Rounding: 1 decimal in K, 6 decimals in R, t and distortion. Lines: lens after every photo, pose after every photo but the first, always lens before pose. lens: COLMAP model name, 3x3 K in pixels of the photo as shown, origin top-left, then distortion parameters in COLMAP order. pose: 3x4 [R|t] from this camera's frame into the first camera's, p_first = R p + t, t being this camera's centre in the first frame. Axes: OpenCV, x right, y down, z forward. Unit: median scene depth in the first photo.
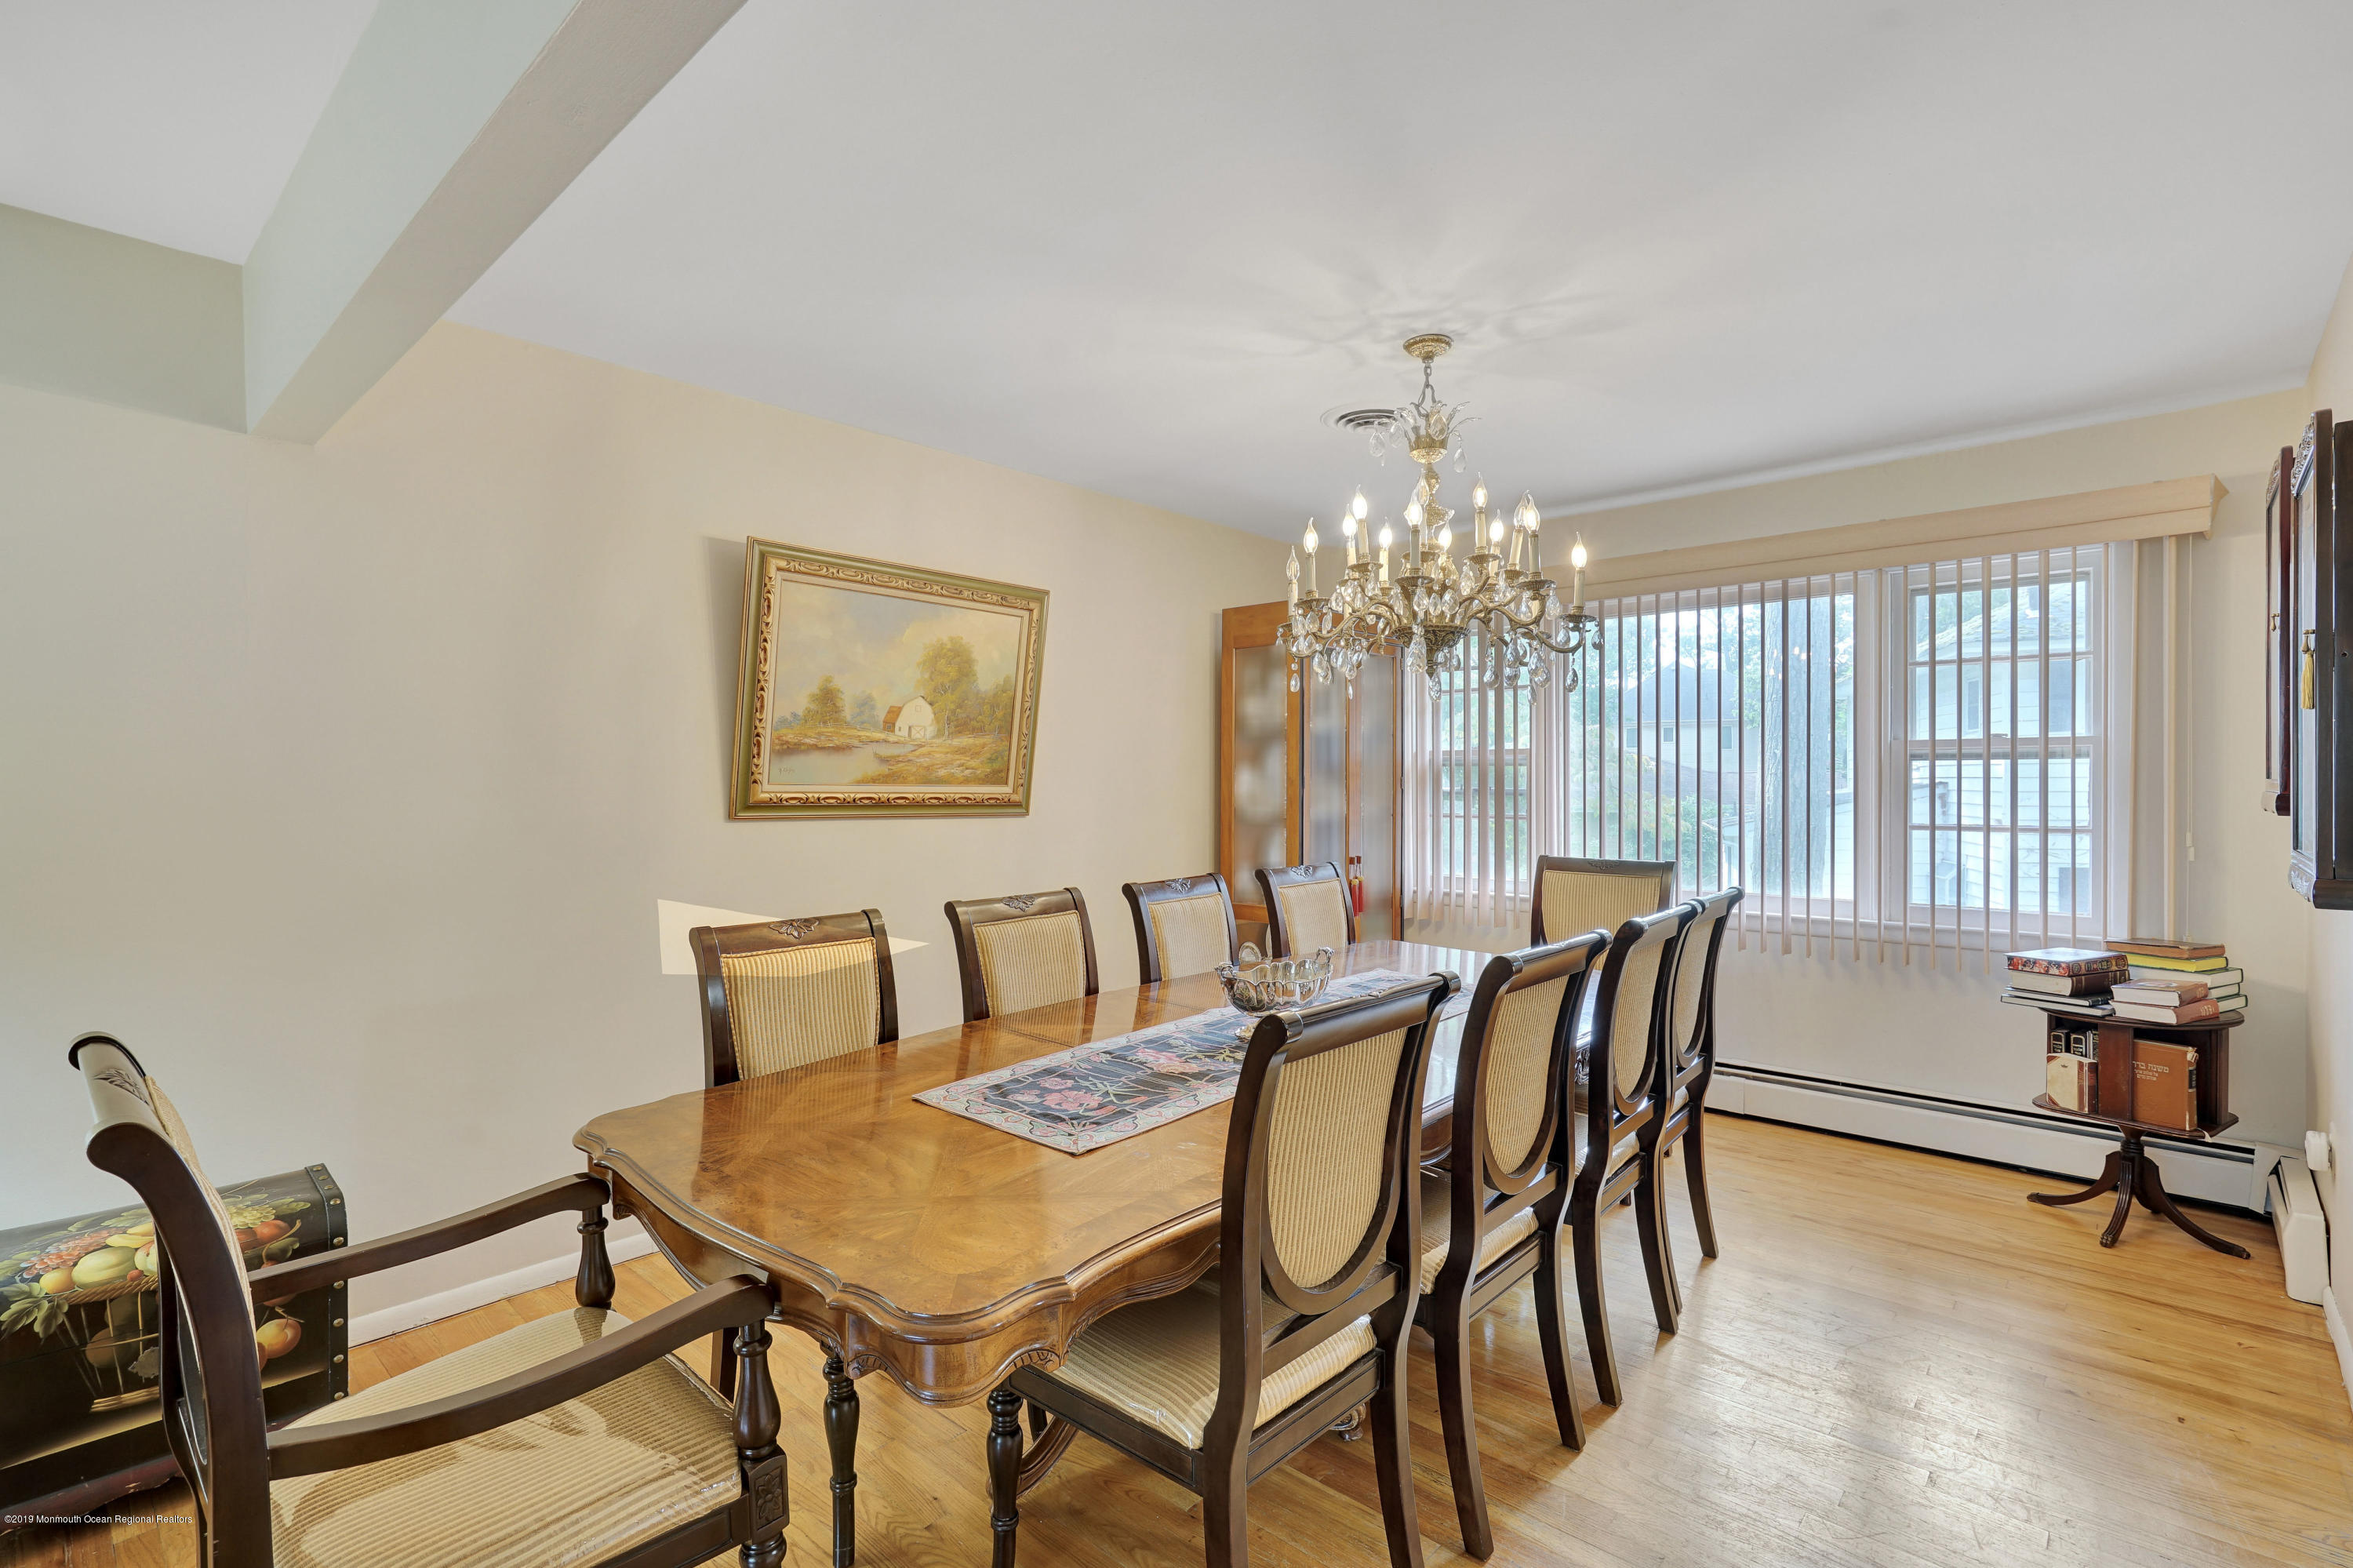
lens RADIAL K [[1092.3, 0, 1154.7], [0, 1092.3, 784.8], [0, 0, 1]] dist [-0.004812, 0.003863]
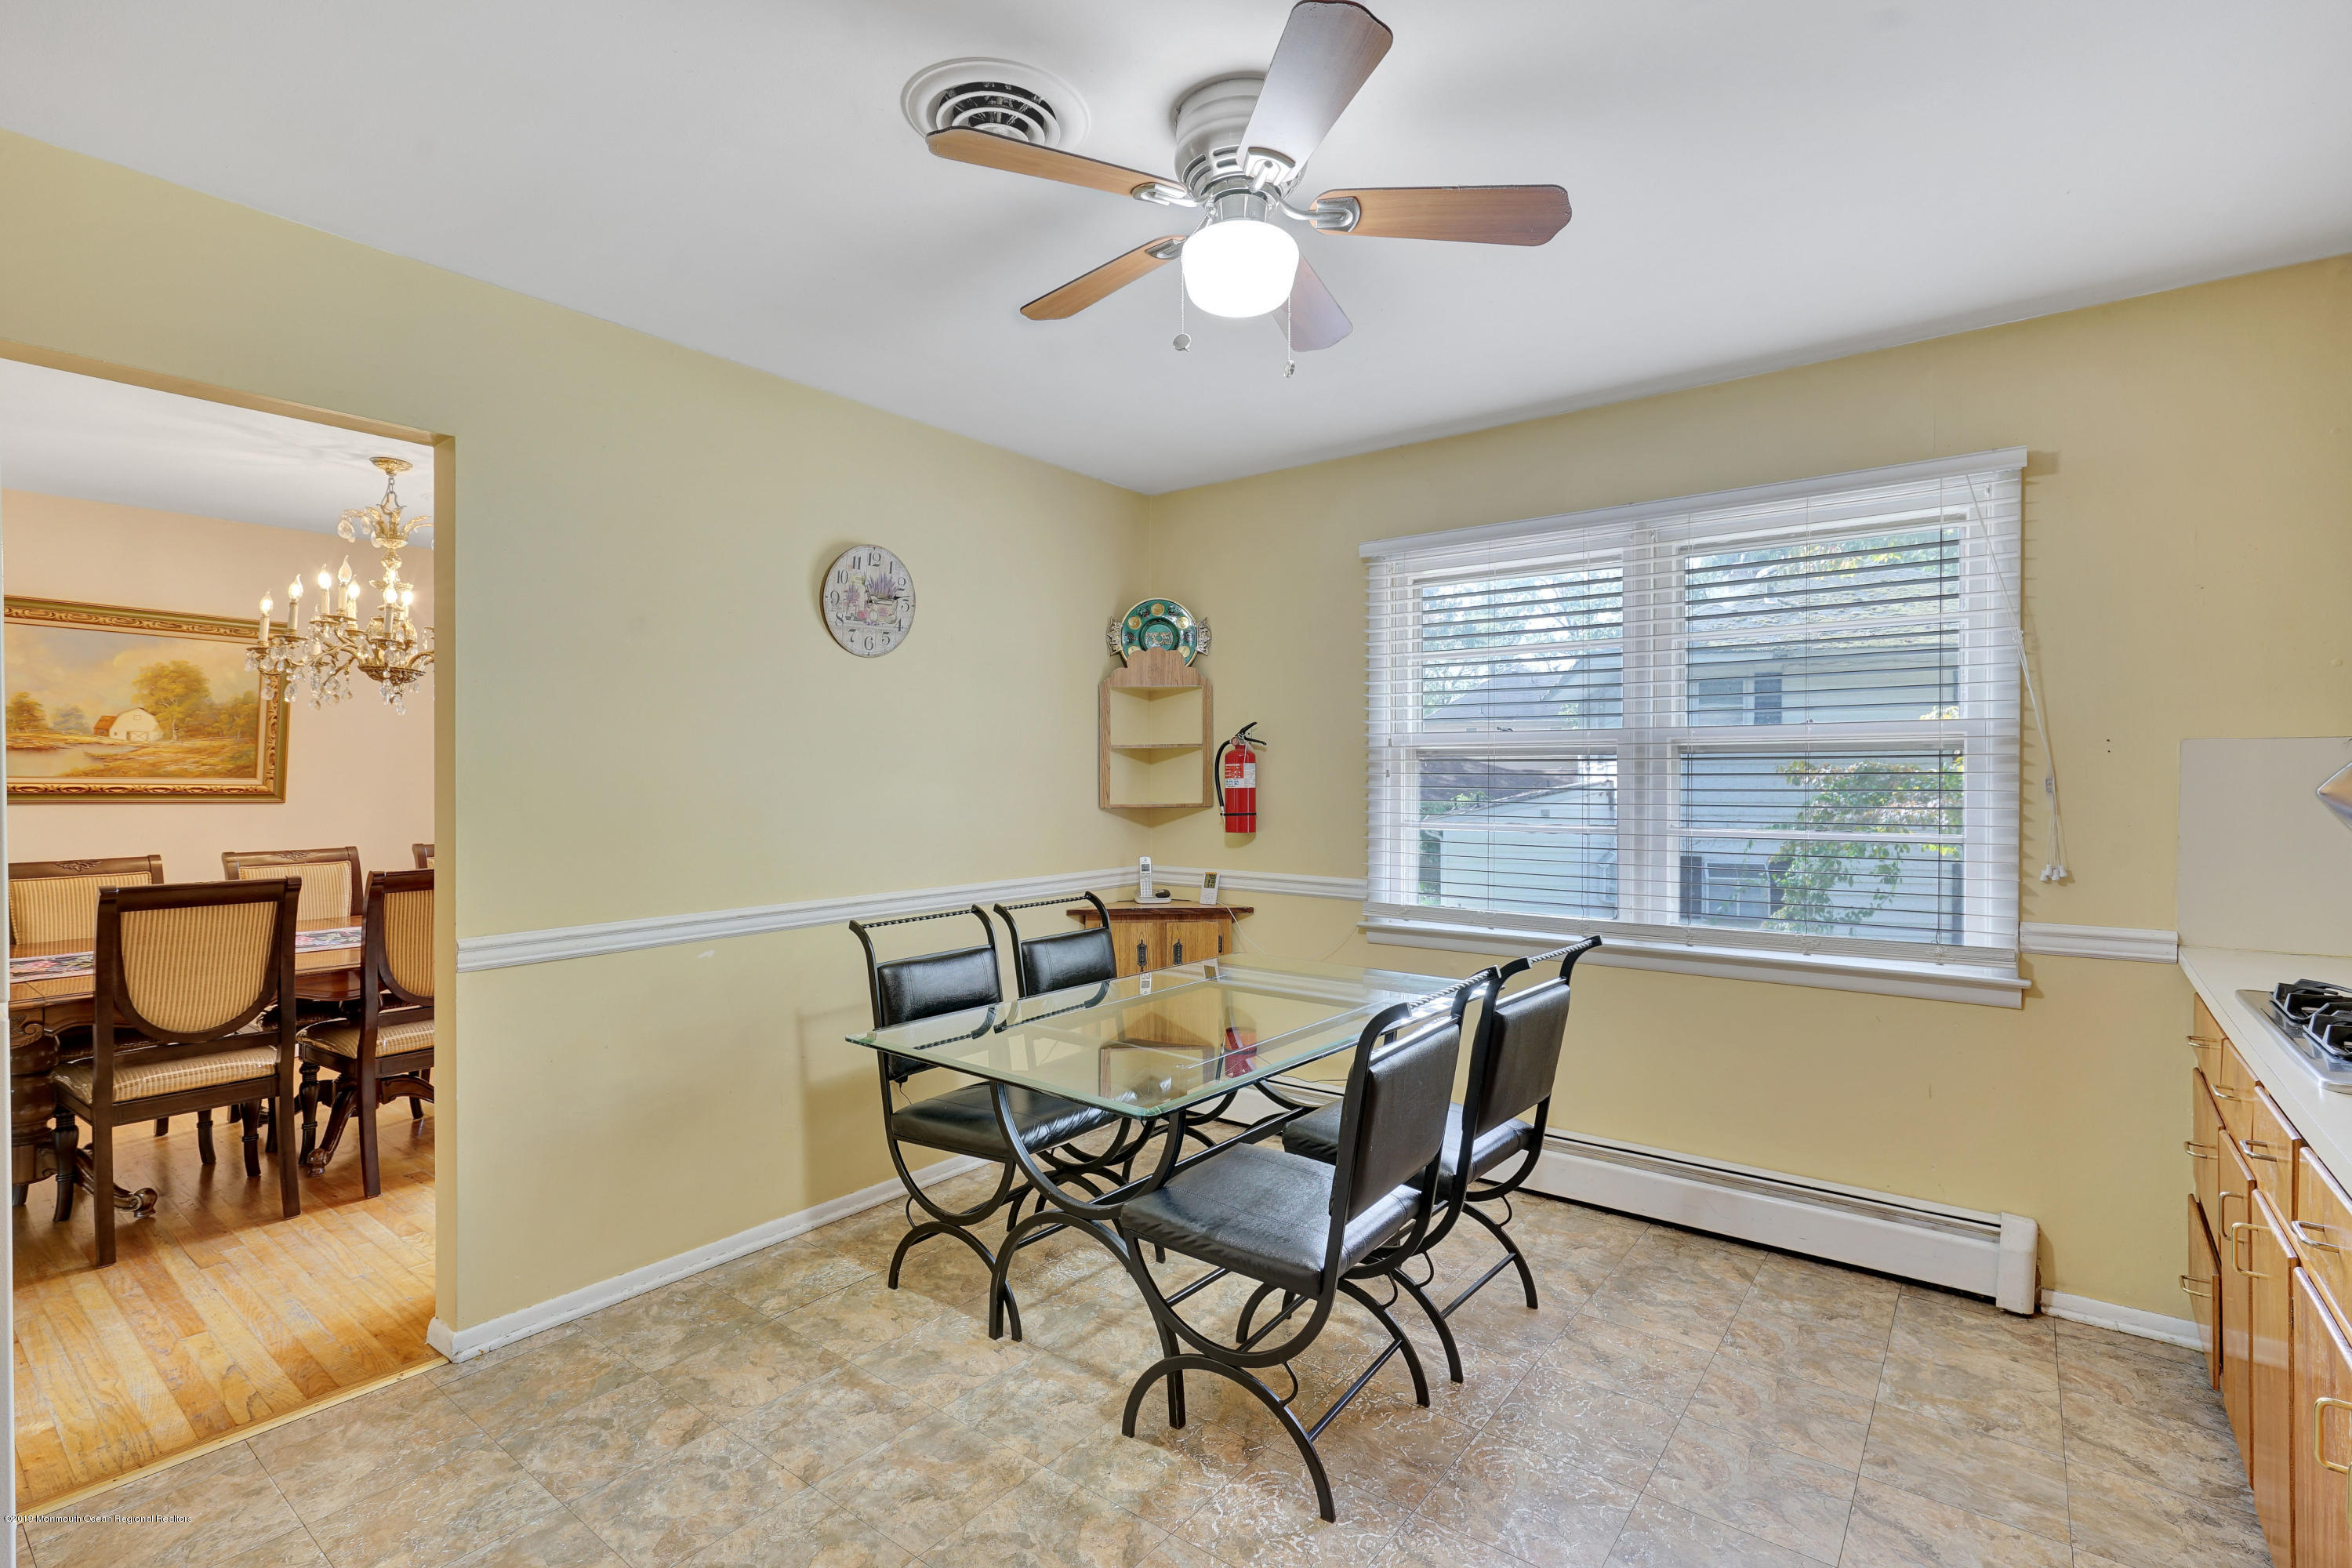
lens RADIAL K [[1091.8, 0, 1148.5], [0, 1091.8, 778.9], [0, 0, 1]] dist [-0.004812, 0.003863]
pose [[0.996303, 0.003891, 0.085825, 0.829659], [-0.004043, 0.999991, 0.001601, -0.005607], [-0.085818, -0.001942, 0.996309, -0.351851]]
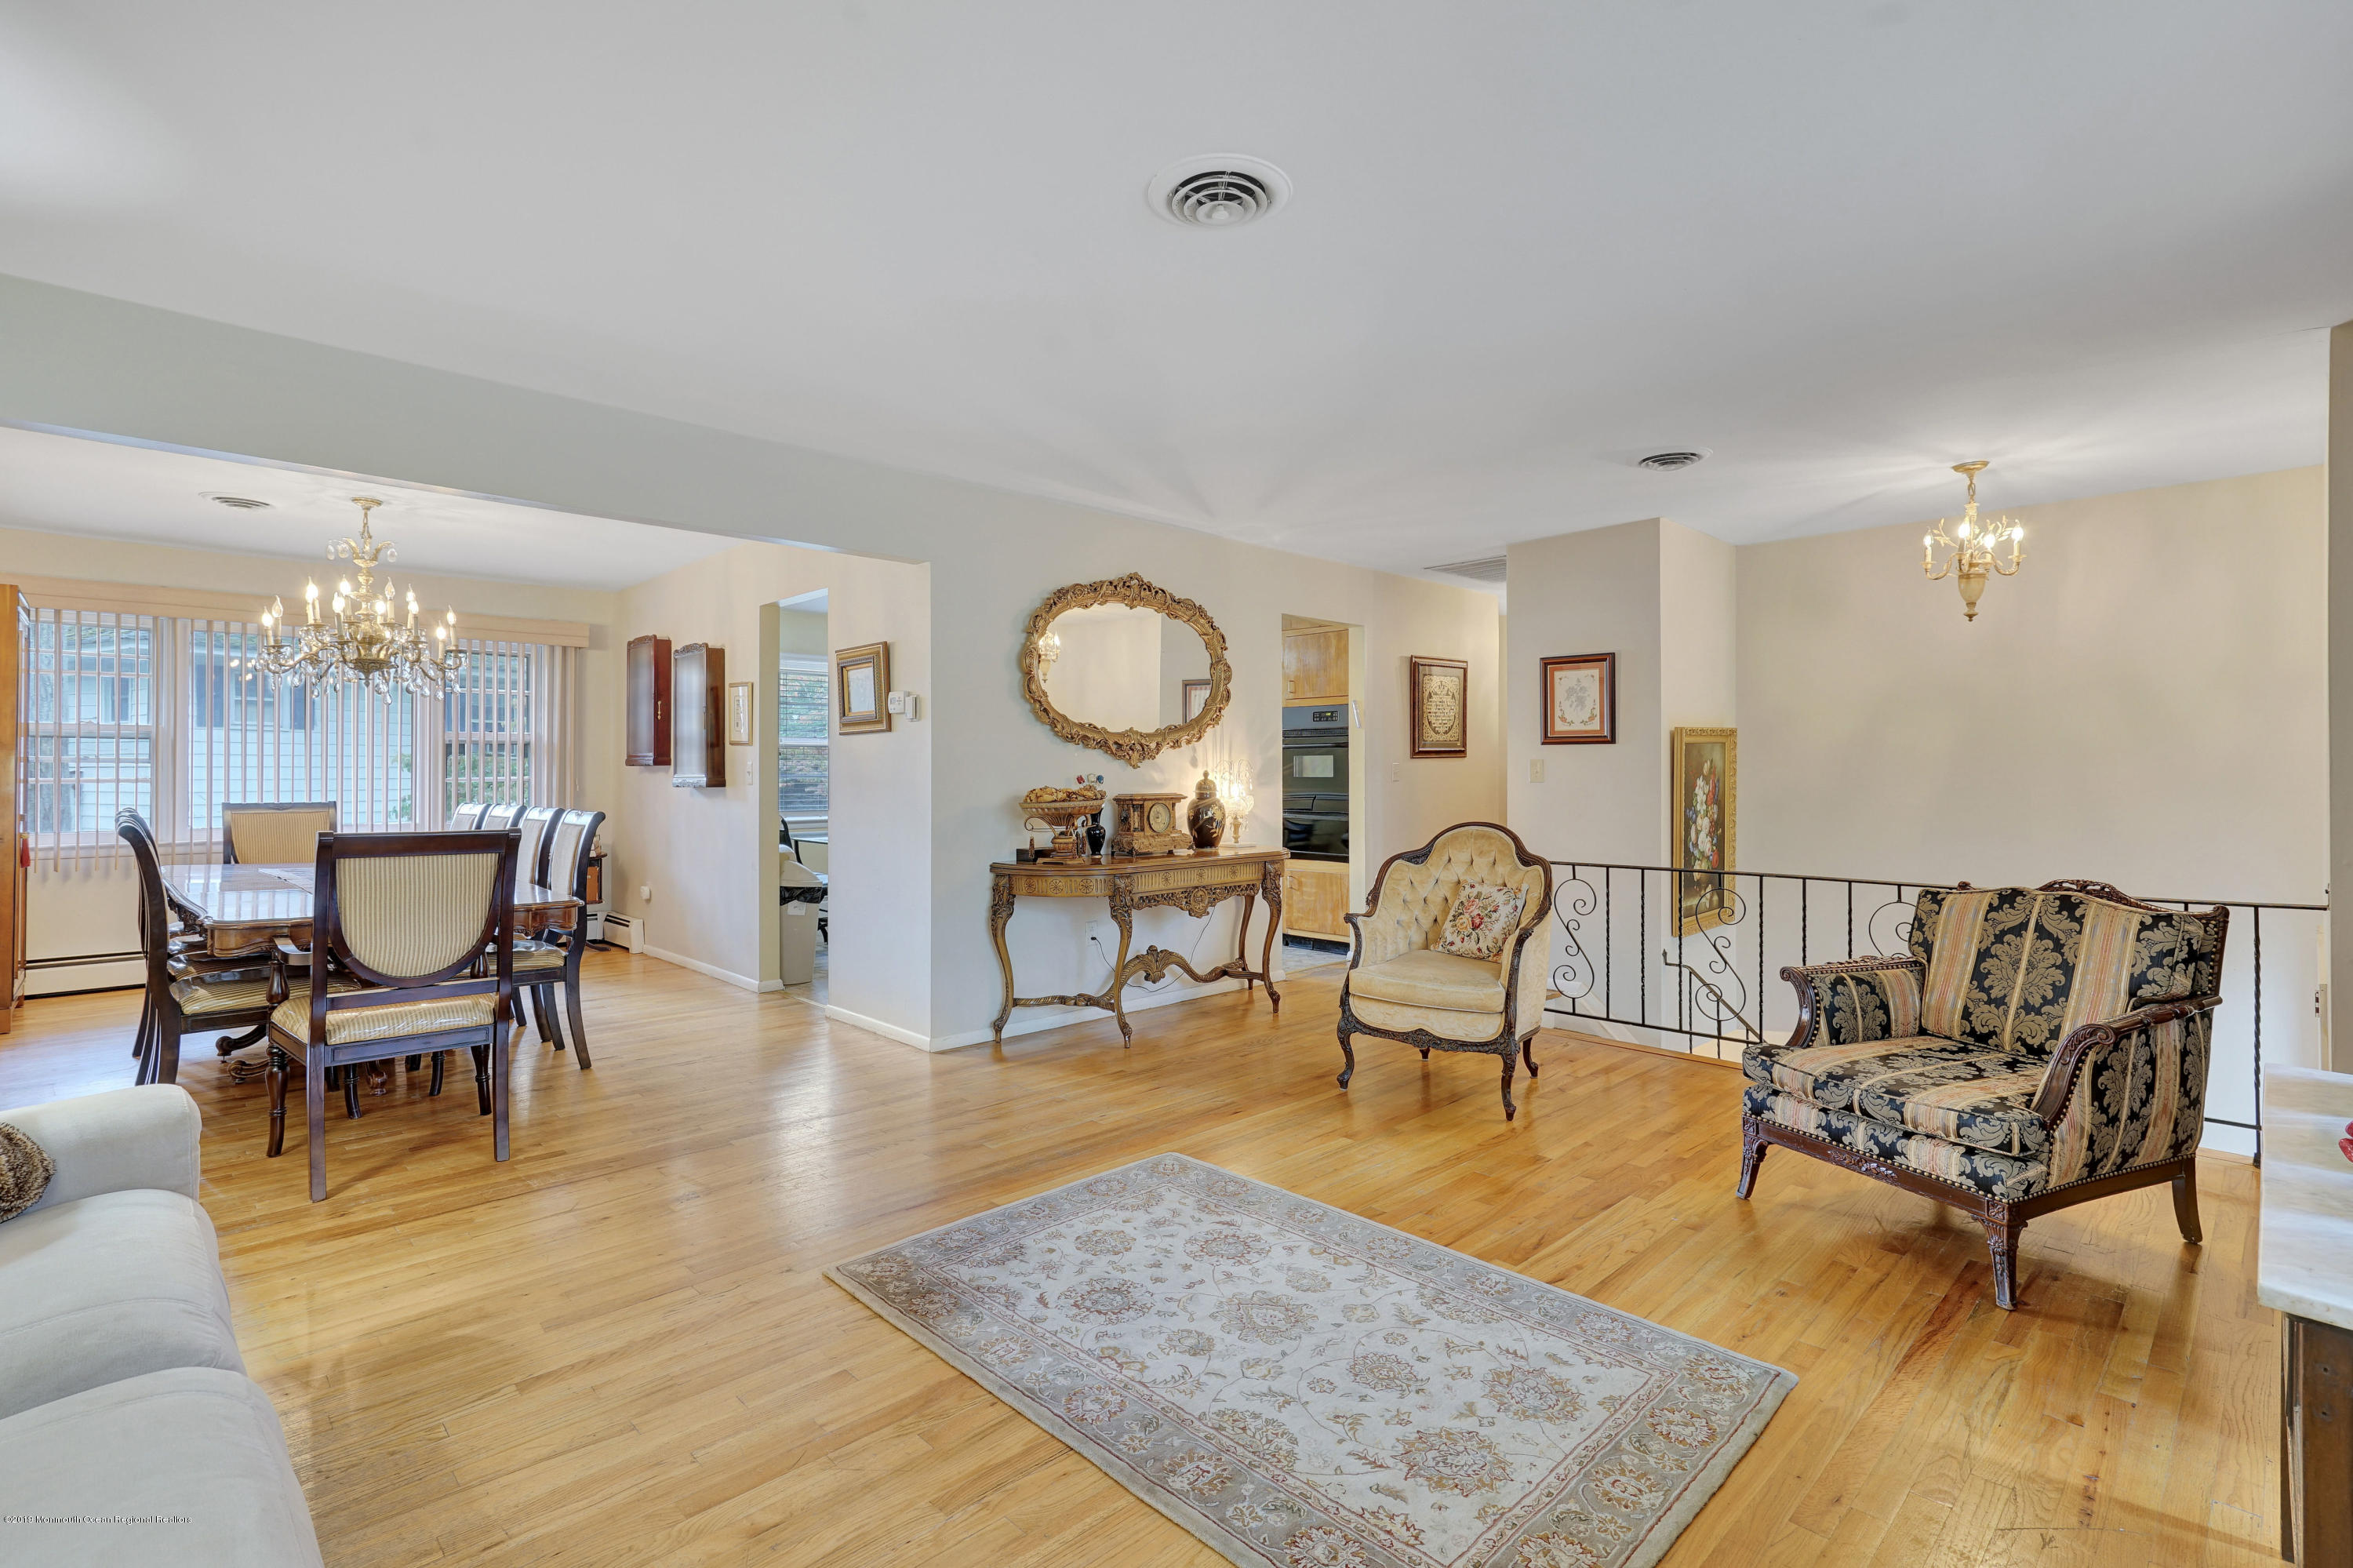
lens RADIAL K [[1092.3, 0, 1160.8], [0, 1092.3, 772.4], [0, 0, 1]] dist [-0.004812, 0.003863]
pose [[0.050896, 0.003002, 0.998699, -1.120665], [0.006394, 0.999974, -0.003332, 0.043952], [-0.998684, 0.006556, 0.050875, -0.305445]]
